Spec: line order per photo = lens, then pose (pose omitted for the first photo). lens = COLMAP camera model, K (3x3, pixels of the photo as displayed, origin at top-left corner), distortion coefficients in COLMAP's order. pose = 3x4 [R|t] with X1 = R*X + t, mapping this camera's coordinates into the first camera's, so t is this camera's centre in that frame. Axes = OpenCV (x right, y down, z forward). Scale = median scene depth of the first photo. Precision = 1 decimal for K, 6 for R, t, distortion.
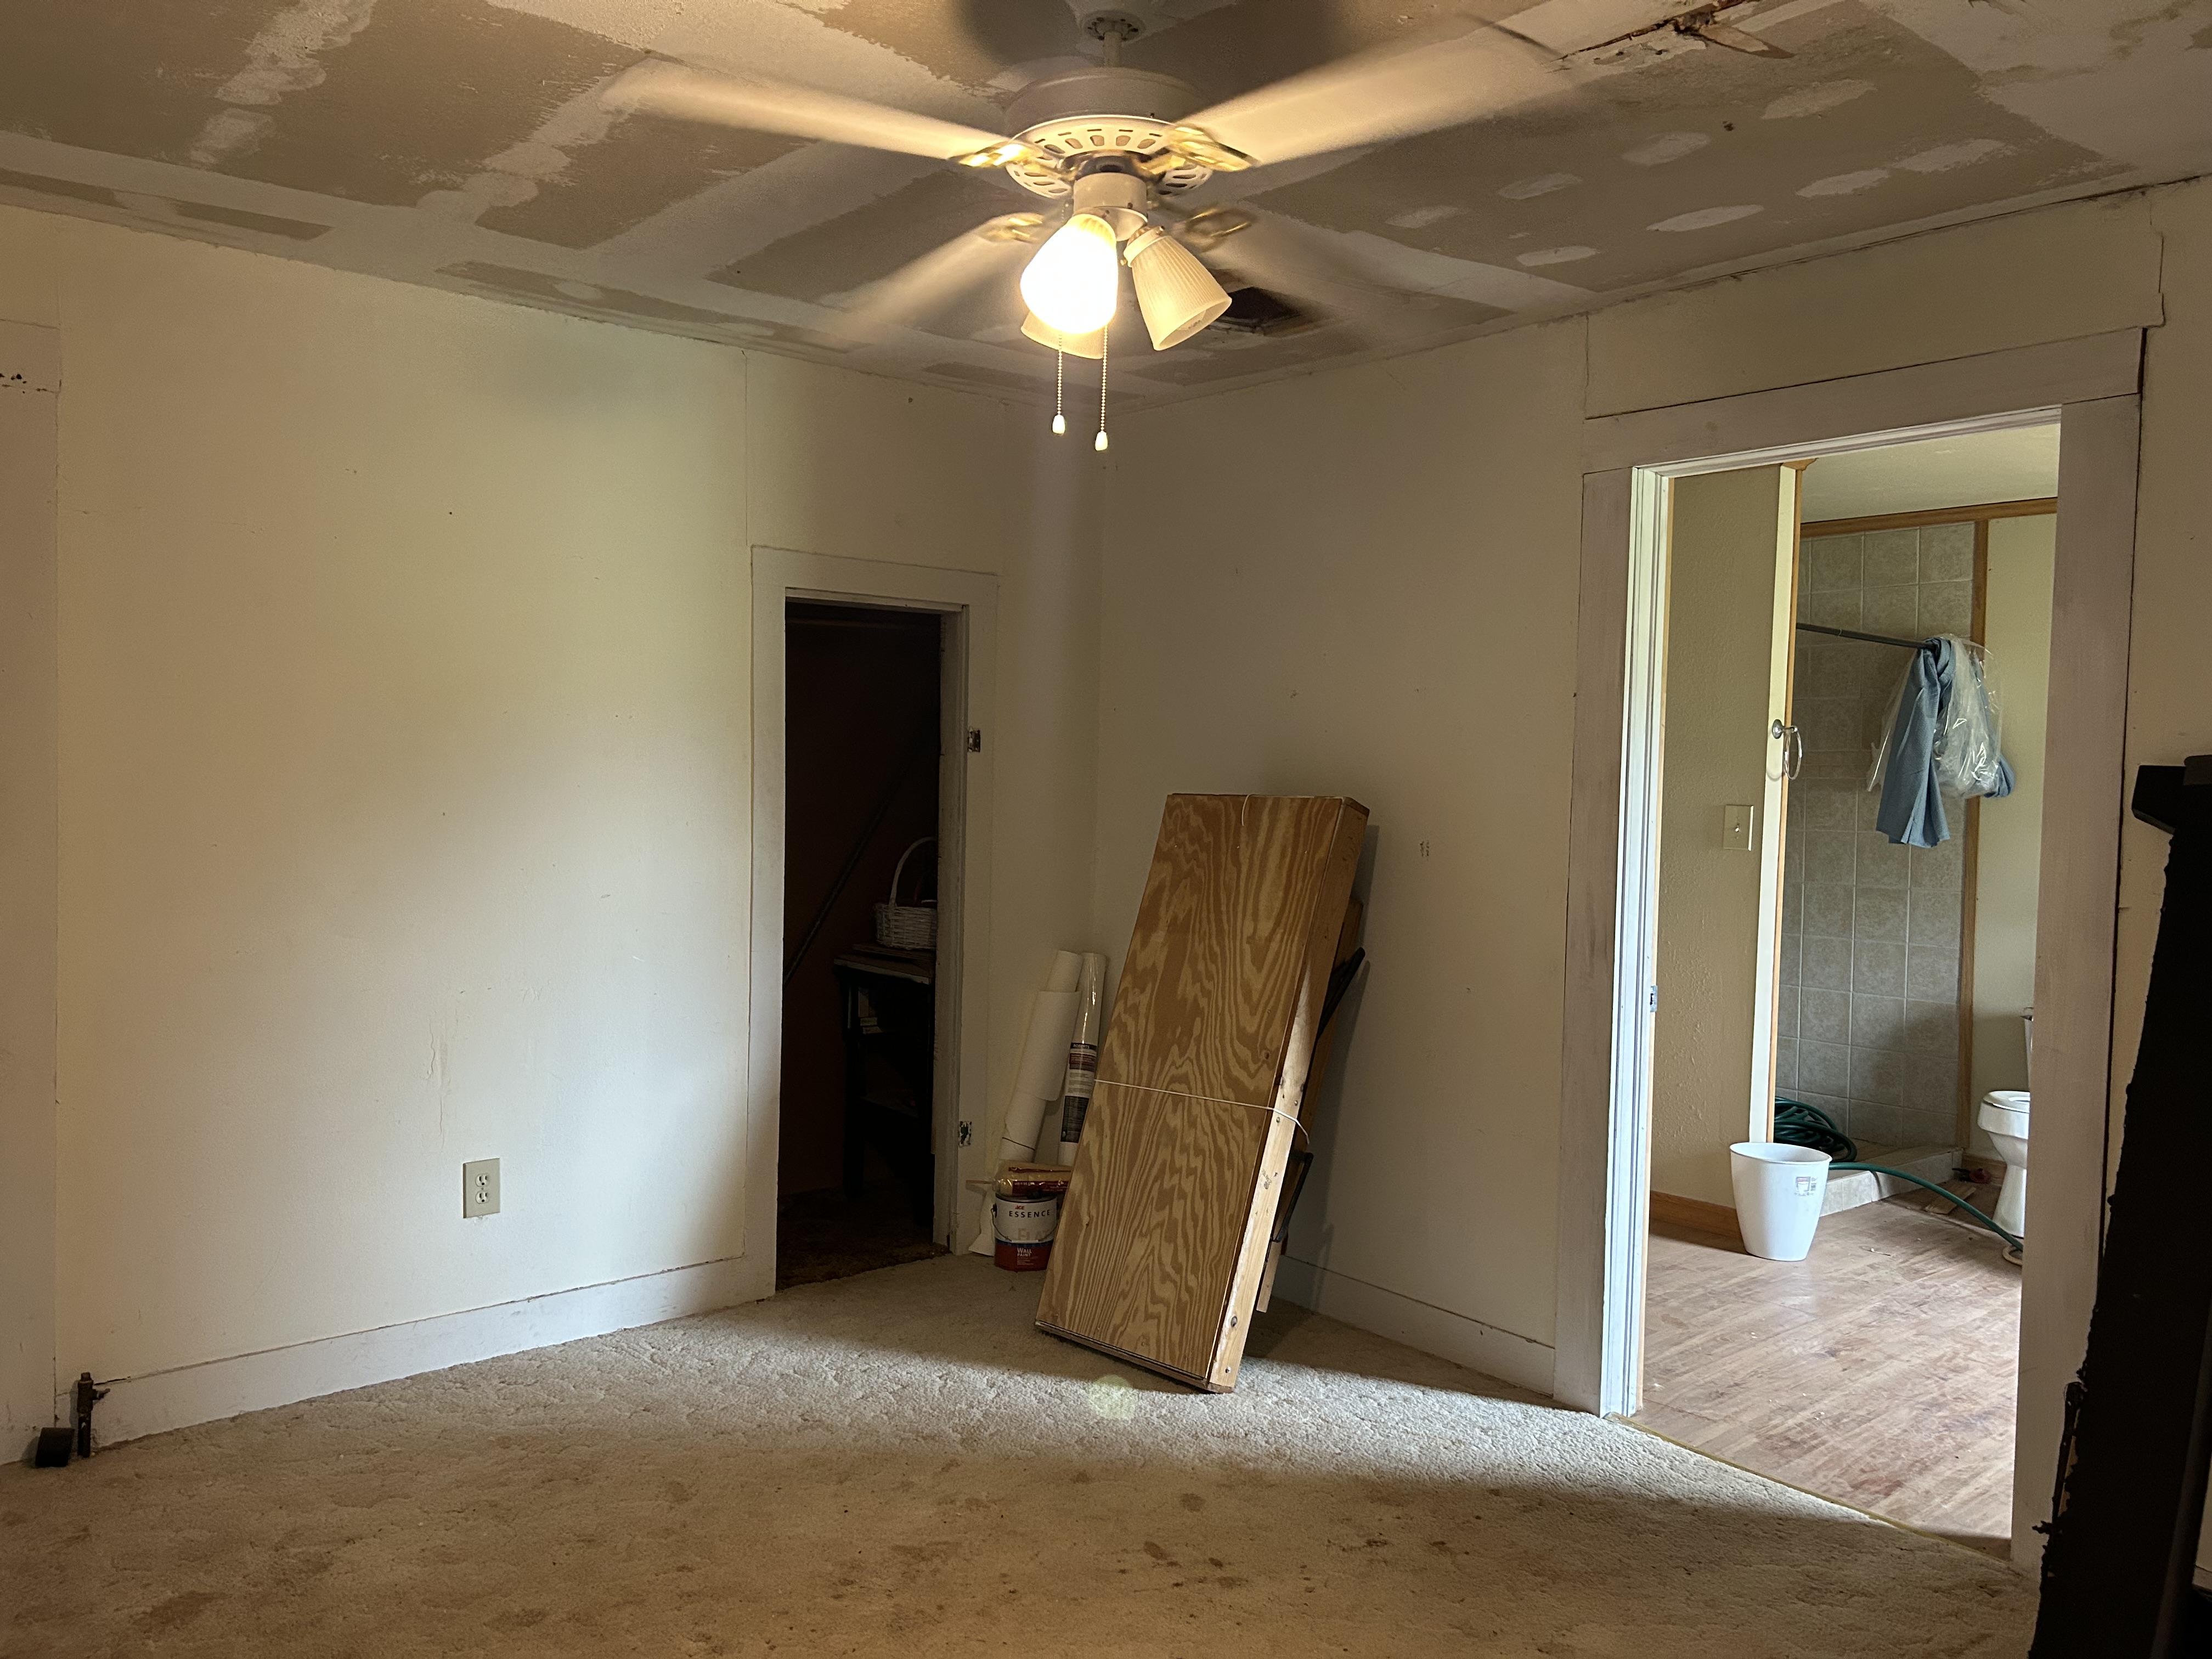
lens RADIAL K [[1728.1, 0, 1100.0], [0, 1728.1, 812.5], [0, 0, 1]] dist [0.059987, -0.055836]
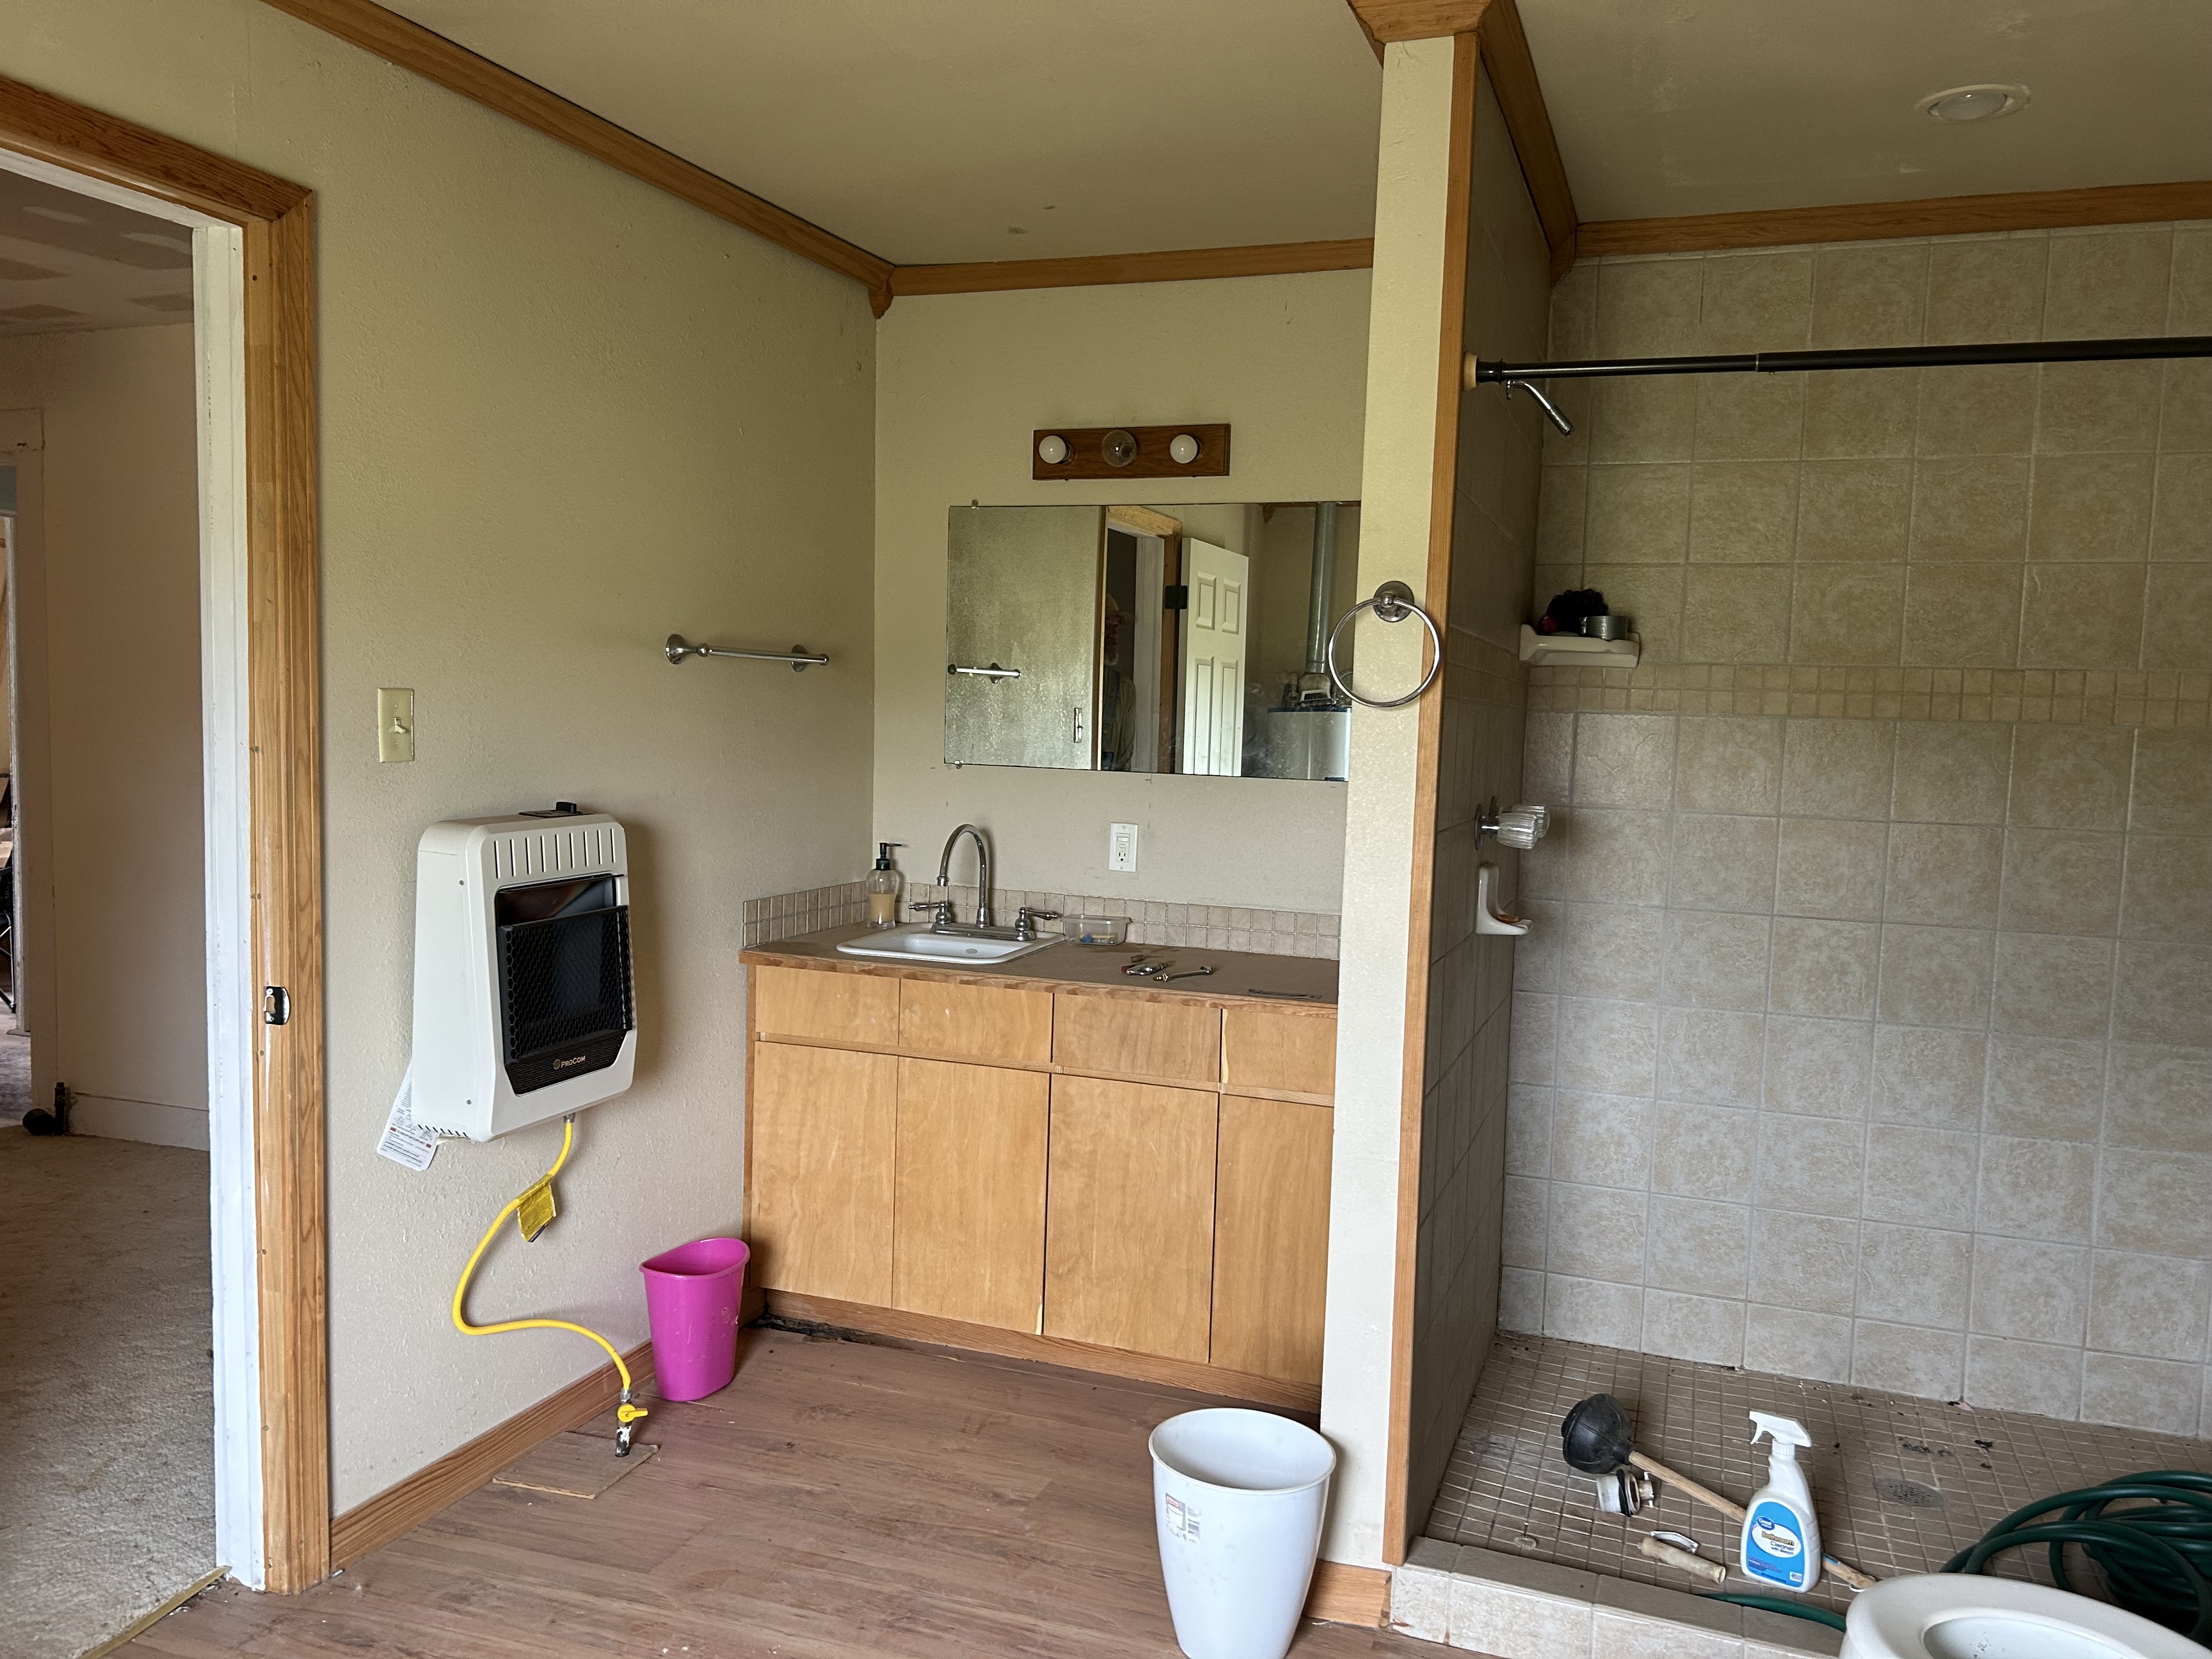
lens RADIAL K [[1743.7, 0, 1097.2], [0, 1743.7, 819.9], [0, 0, 1]] dist [0.104297, -0.142920]
pose [[0.469082, 0.050675, -0.881699, 0.684700], [-0.043406, 0.998469, 0.034294, 0.000894], [0.882087, 0.022185, 0.470564, 0.613214]]
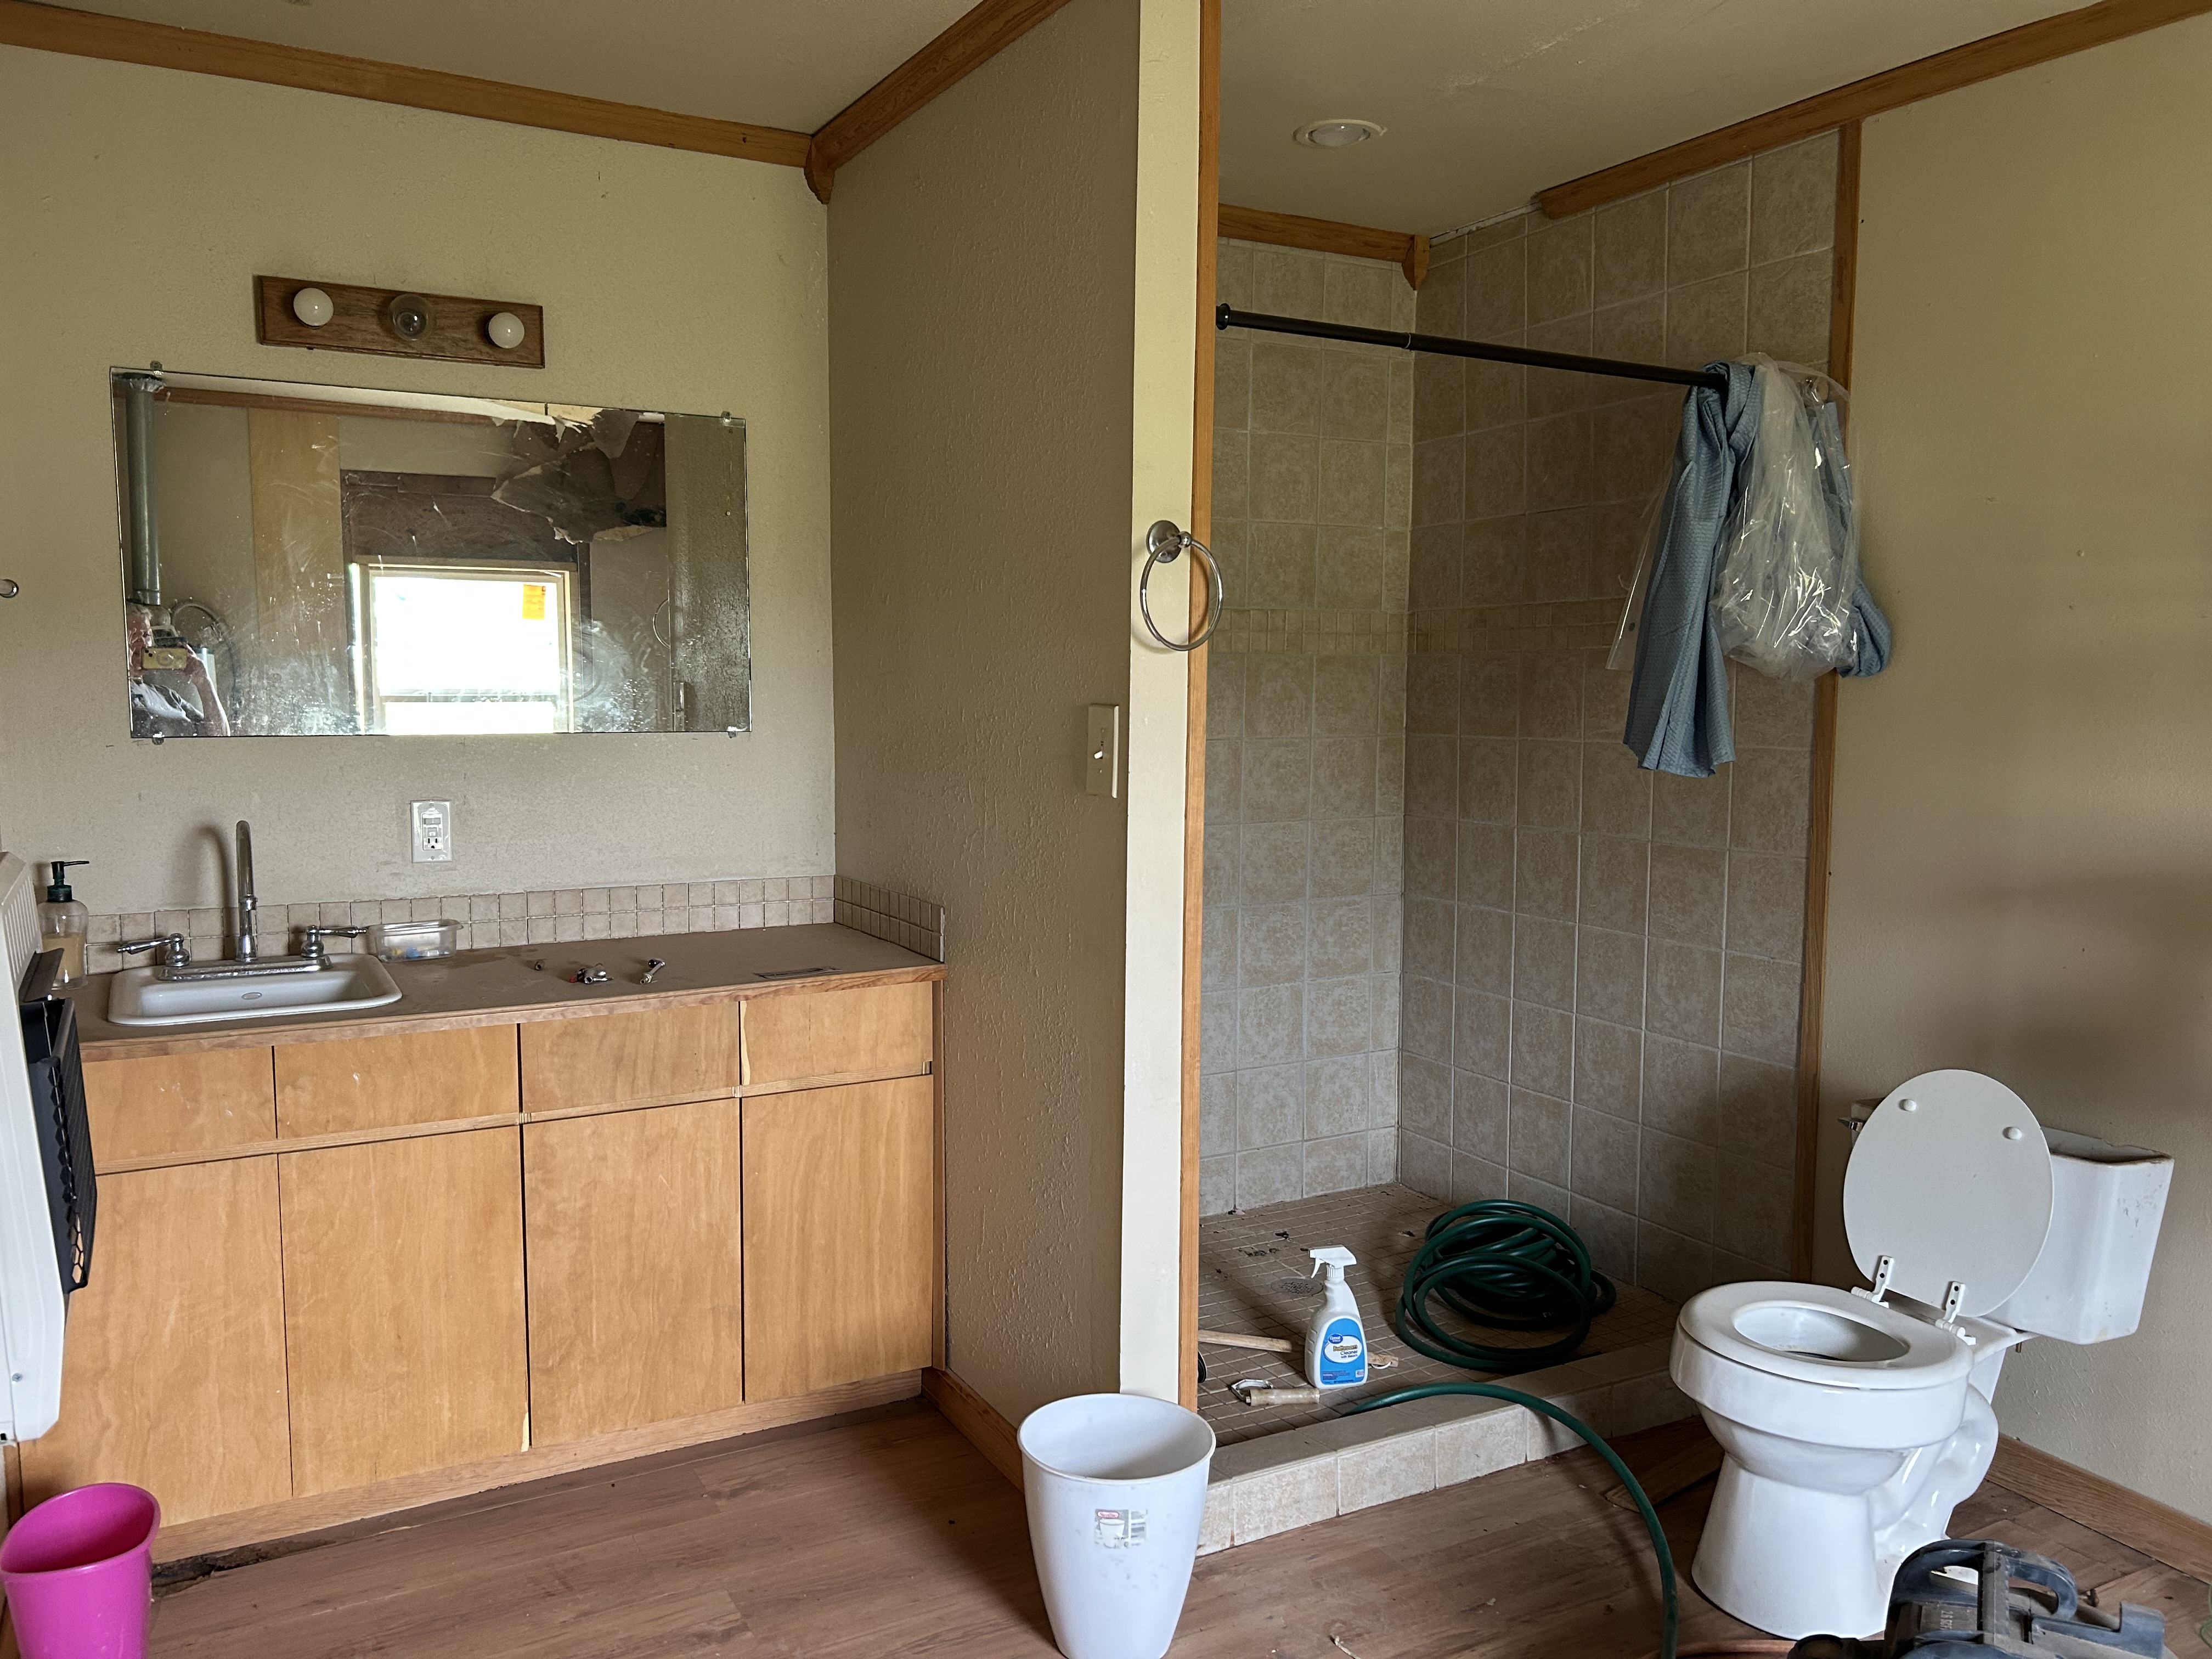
lens RADIAL K [[1712.2, 0, 1106.0], [0, 1712.2, 829.5], [0, 0, 1]] dist [0.064581, -0.083879]
pose [[0.980032, 0.004047, -0.198800, 0.404315], [0.009385, 0.997737, 0.066576, 0.000328], [0.198619, -0.067112, 0.977776, 0.468240]]
